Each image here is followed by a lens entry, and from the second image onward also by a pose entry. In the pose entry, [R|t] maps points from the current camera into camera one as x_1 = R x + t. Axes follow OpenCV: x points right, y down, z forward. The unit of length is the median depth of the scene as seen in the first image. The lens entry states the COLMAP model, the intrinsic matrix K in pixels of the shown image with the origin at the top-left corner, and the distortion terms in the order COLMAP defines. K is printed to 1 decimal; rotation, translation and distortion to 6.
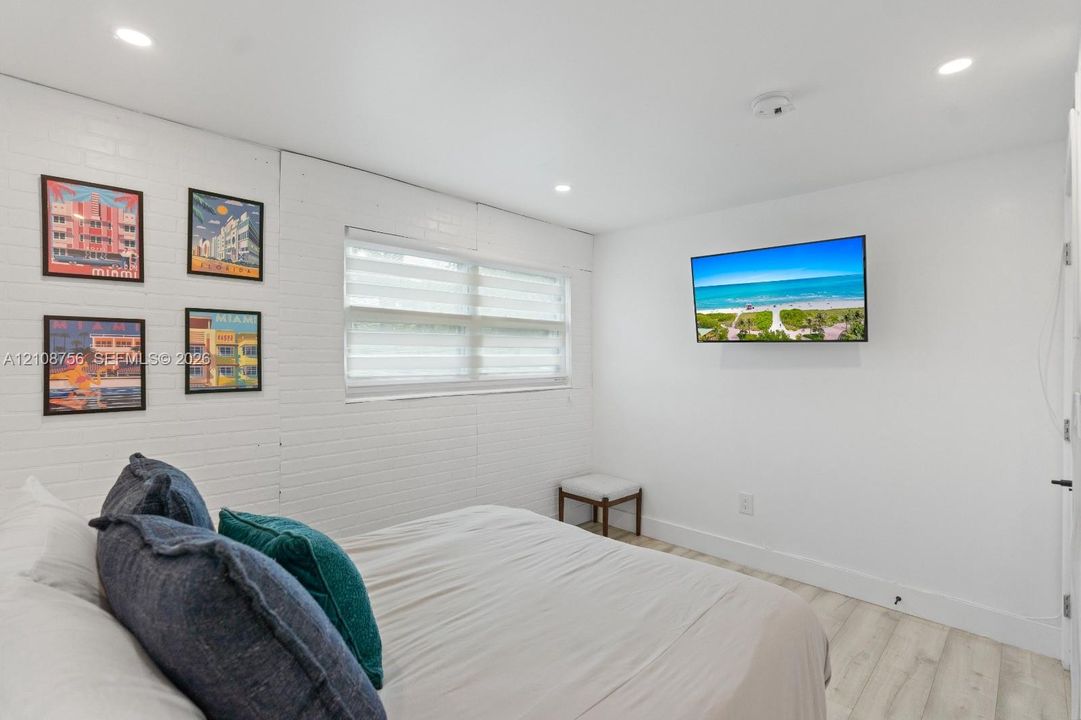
lens RADIAL K [[500.4, 0, 541.5], [0, 500.4, 347.9], [0, 0, 1]] dist [-0.005213, -0.000047]
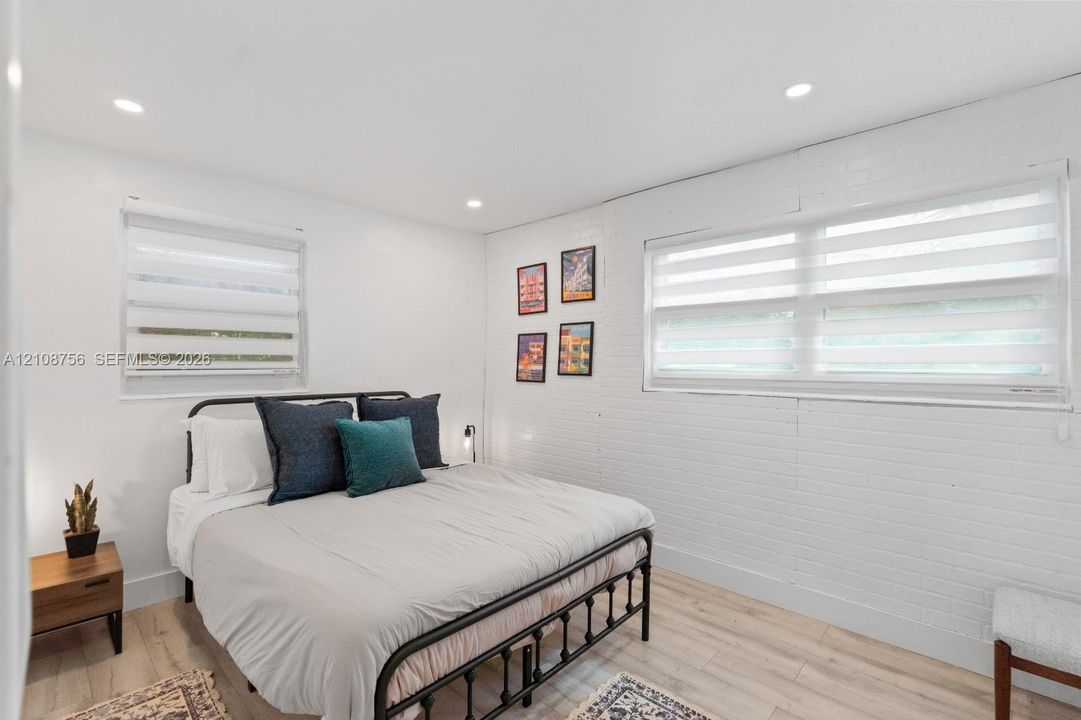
lens RADIAL K [[494.6, 0, 539.9], [0, 494.6, 352.7], [0, 0, 1]] dist [-0.016142, -0.000030]
pose [[0.021143, -0.010859, -0.999717, 0.912063], [0.024478, 0.999647, -0.010340, 0.031009], [0.999477, -0.024252, 0.021401, 0.859196]]
